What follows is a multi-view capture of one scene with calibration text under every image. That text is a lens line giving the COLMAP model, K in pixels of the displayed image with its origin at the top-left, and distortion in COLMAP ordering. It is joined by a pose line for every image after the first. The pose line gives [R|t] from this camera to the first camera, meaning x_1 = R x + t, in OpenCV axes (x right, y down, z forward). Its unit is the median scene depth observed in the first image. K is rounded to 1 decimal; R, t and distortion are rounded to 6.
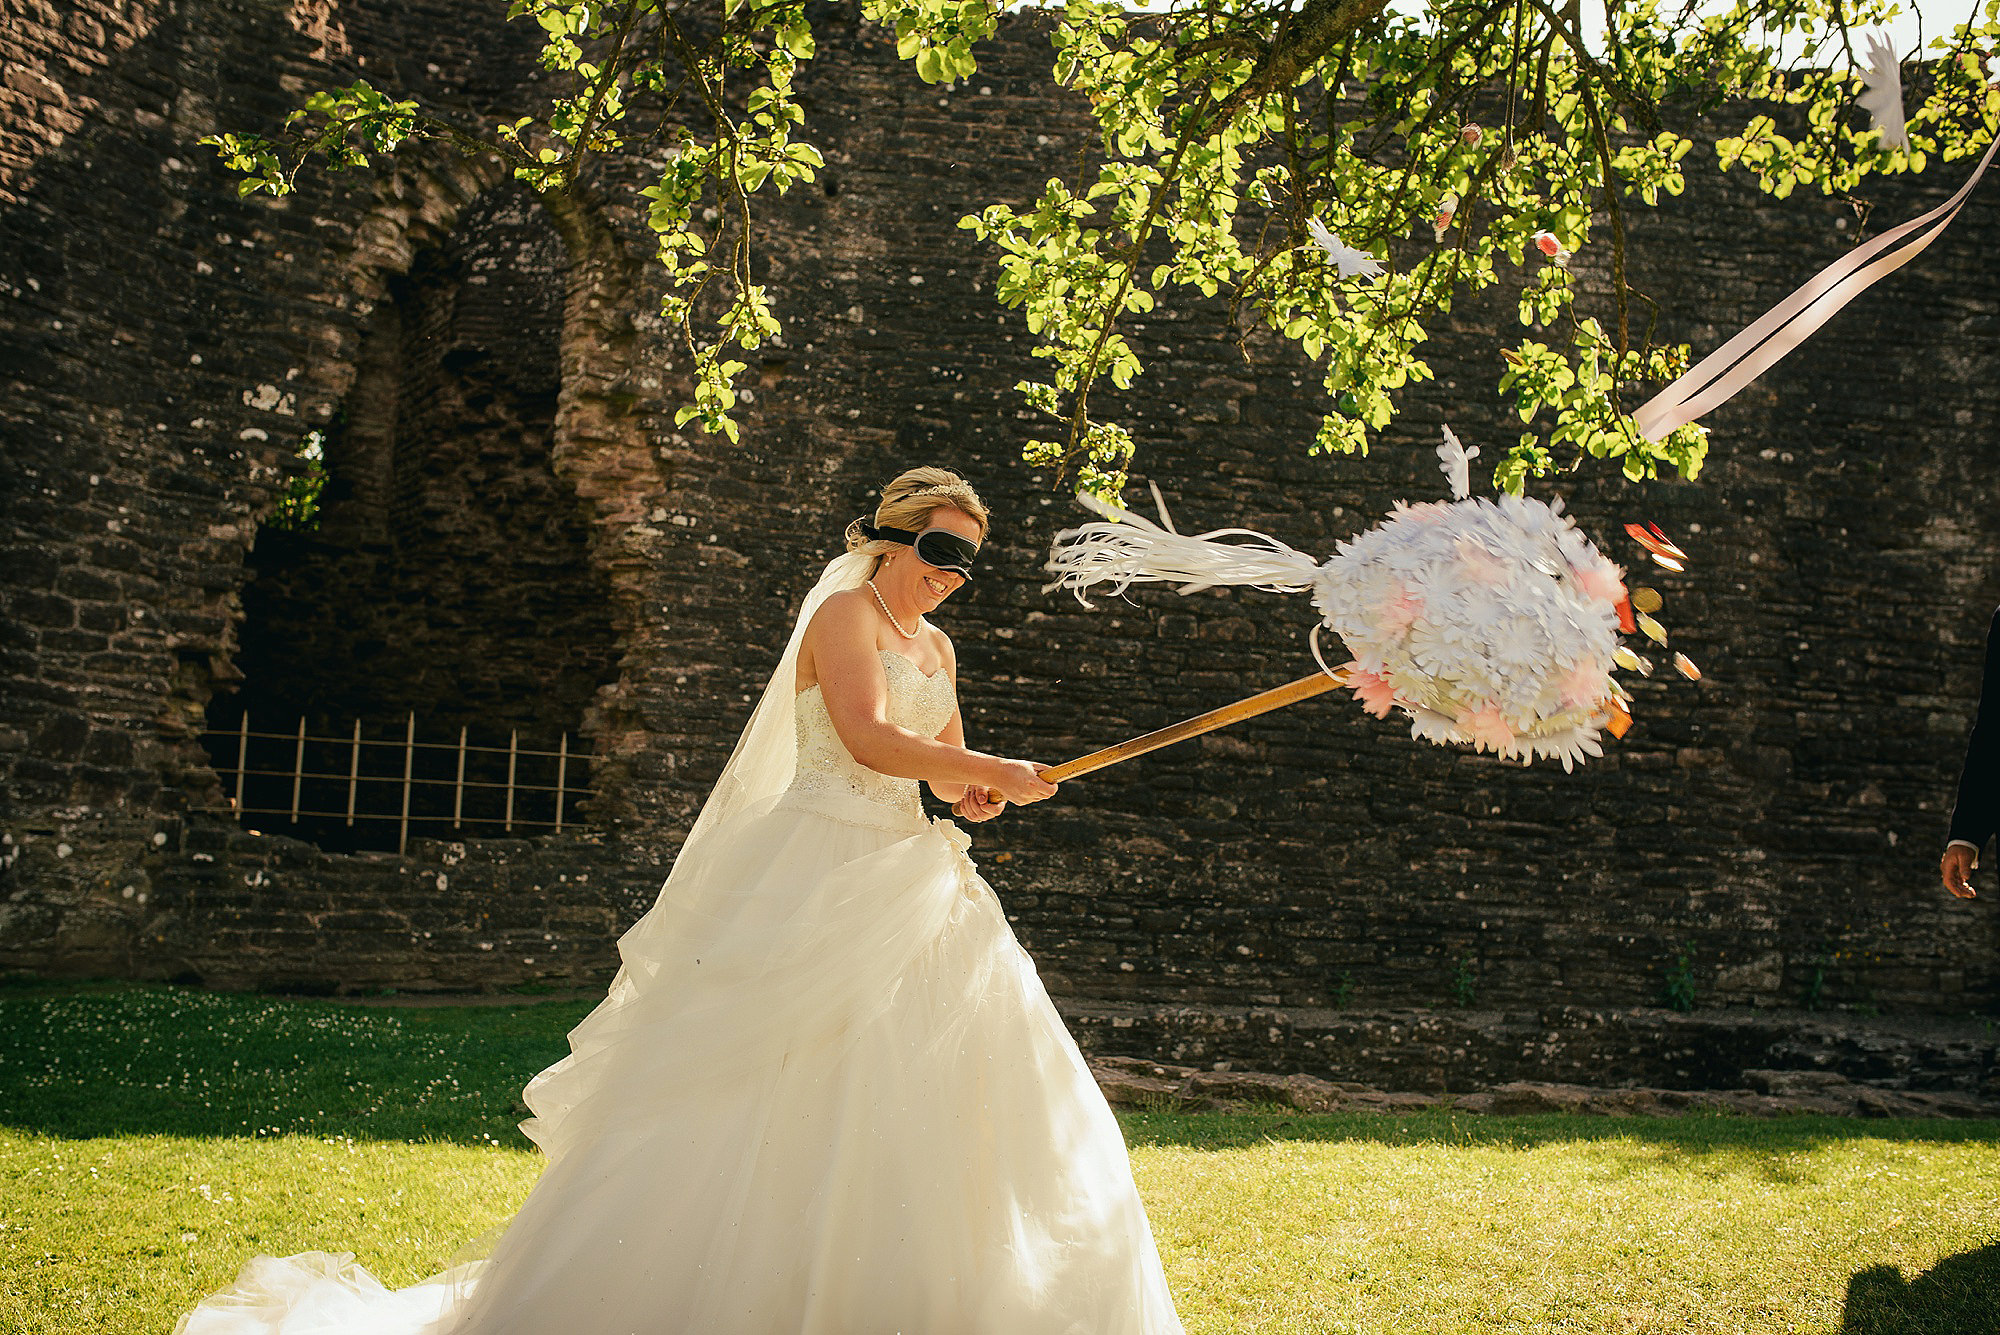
lens RADIAL K [[1912.6, 0, 1014.2], [0, 1912.6, 673.2], [0, 0, 1]] dist [-0.061508, 0.091593]
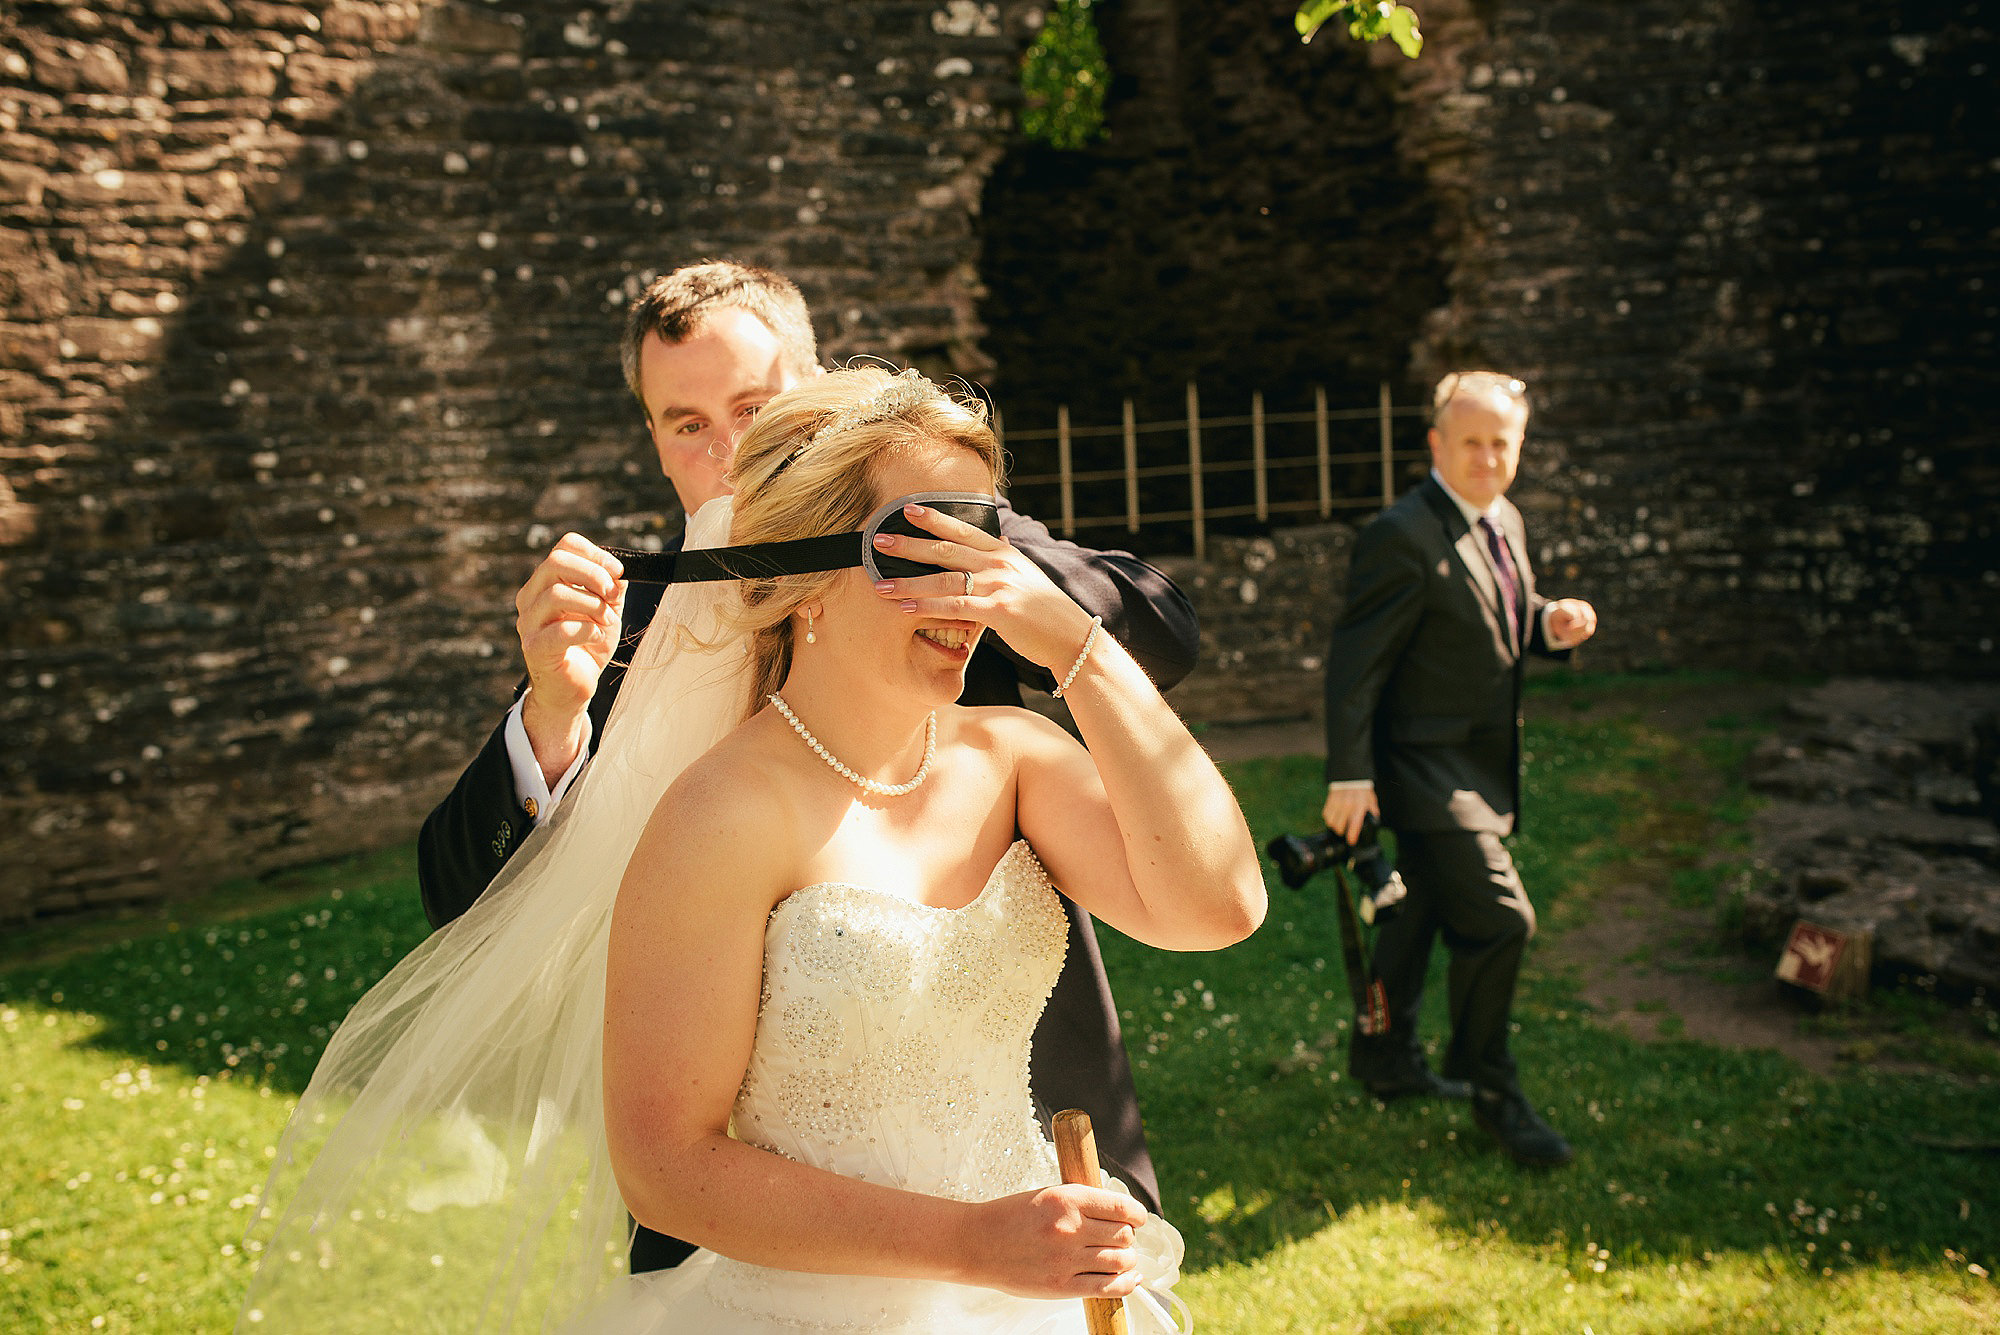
lens RADIAL K [[1912.6, 0, 1014.2], [0, 1912.6, 673.2], [0, 0, 1]] dist [-0.061508, 0.091593]
pose [[0.886579, -0.027018, -0.461787, -0.012267], [0.140126, 0.967074, 0.212445, -0.039152], [0.440842, -0.253058, 0.861174, 0.219147]]
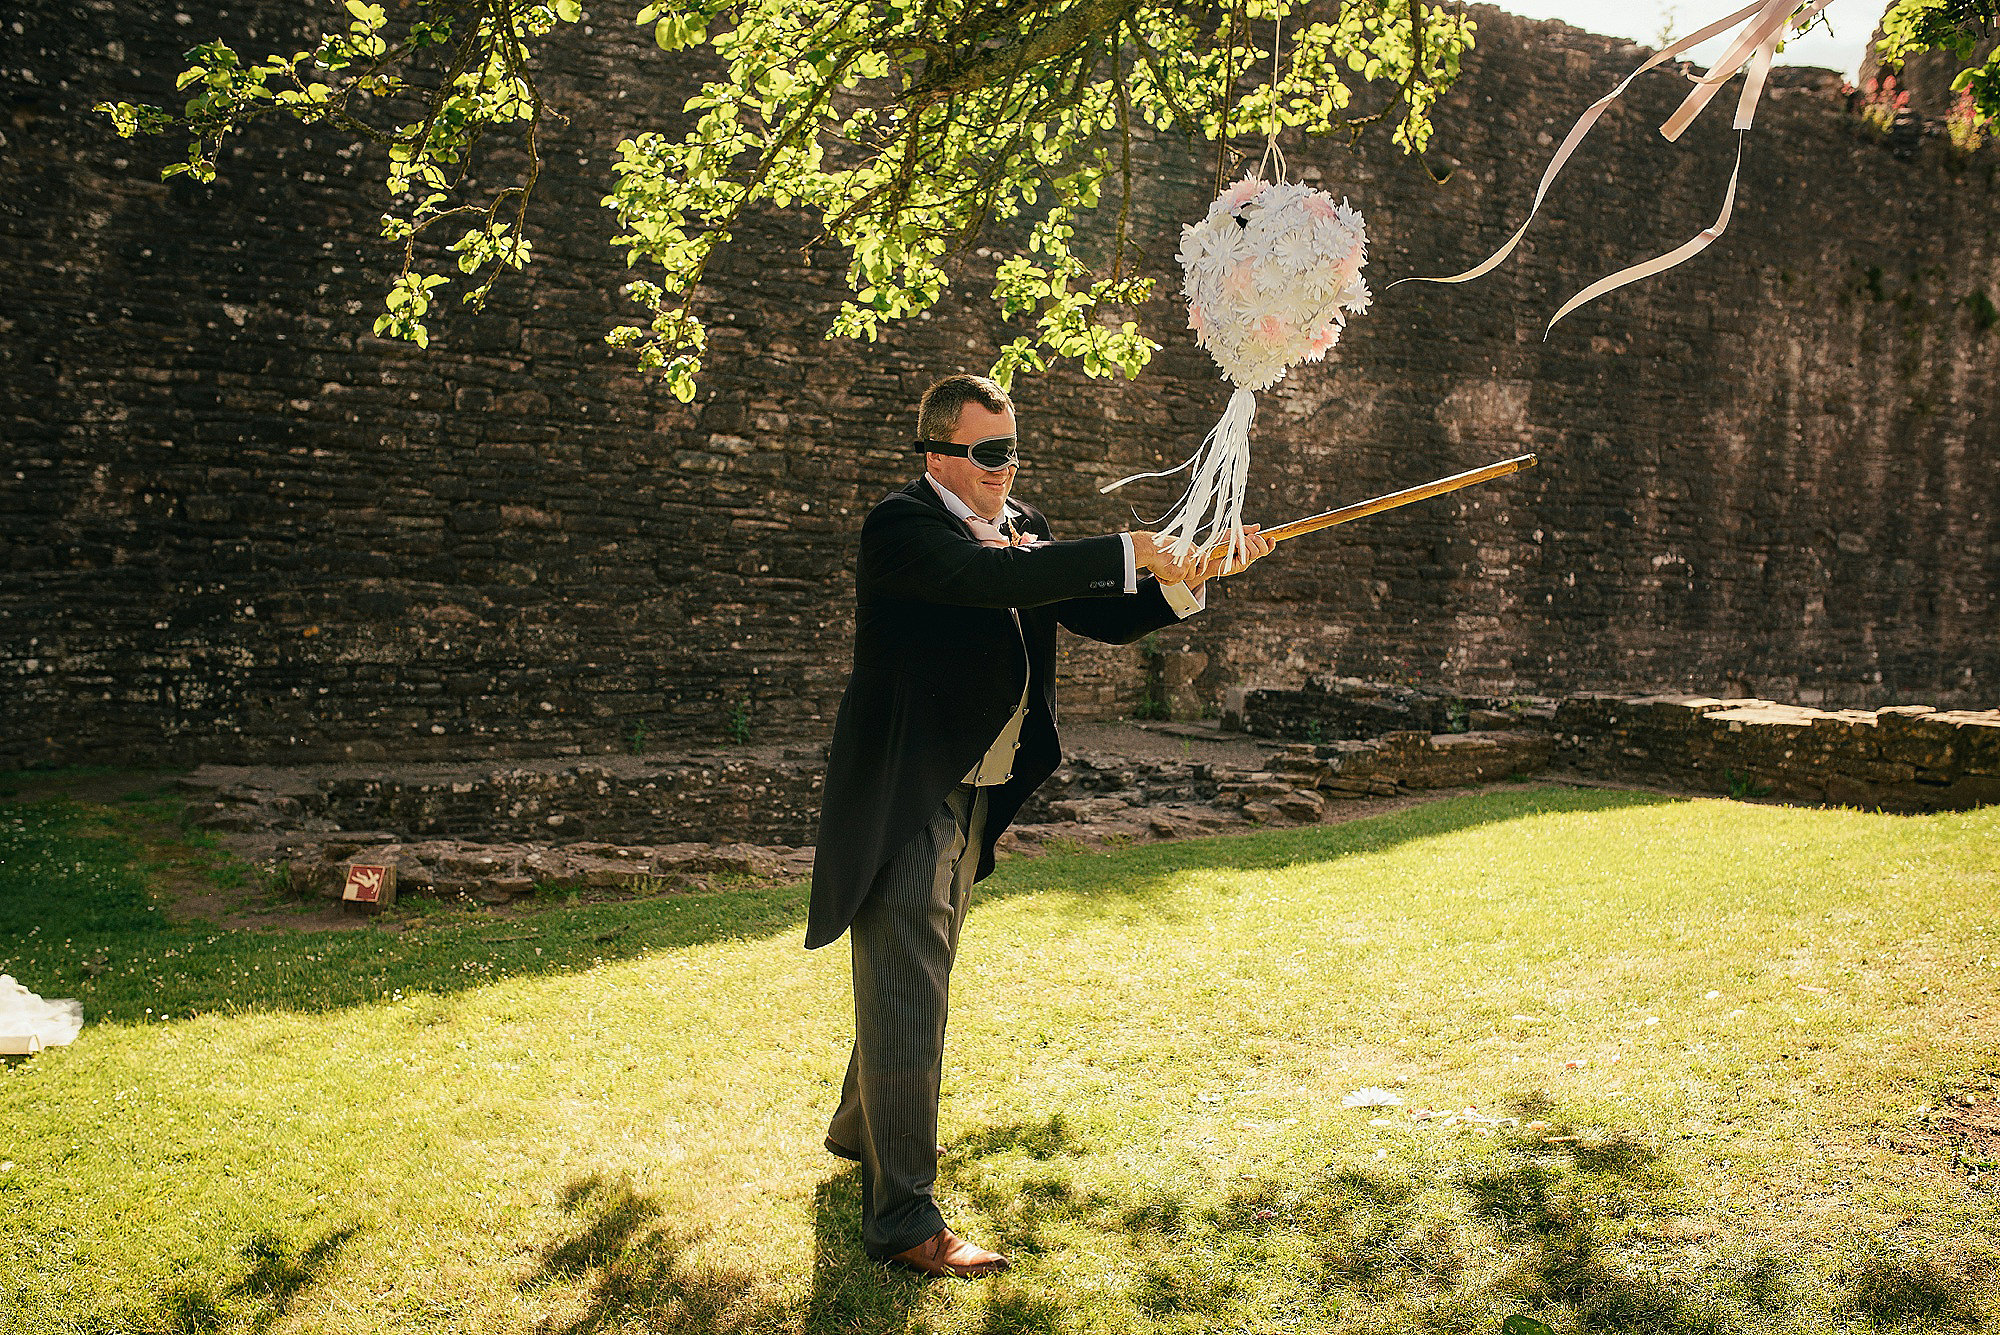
lens RADIAL K [[1912.6, 0, 1014.2], [0, 1912.6, 673.2], [0, 0, 1]] dist [-0.061508, 0.091593]
pose [[0.868175, -0.057262, 0.492943, -0.178070], [-0.030053, 0.985431, 0.167400, -0.060203], [-0.495347, -0.160147, 0.853806, -0.039933]]
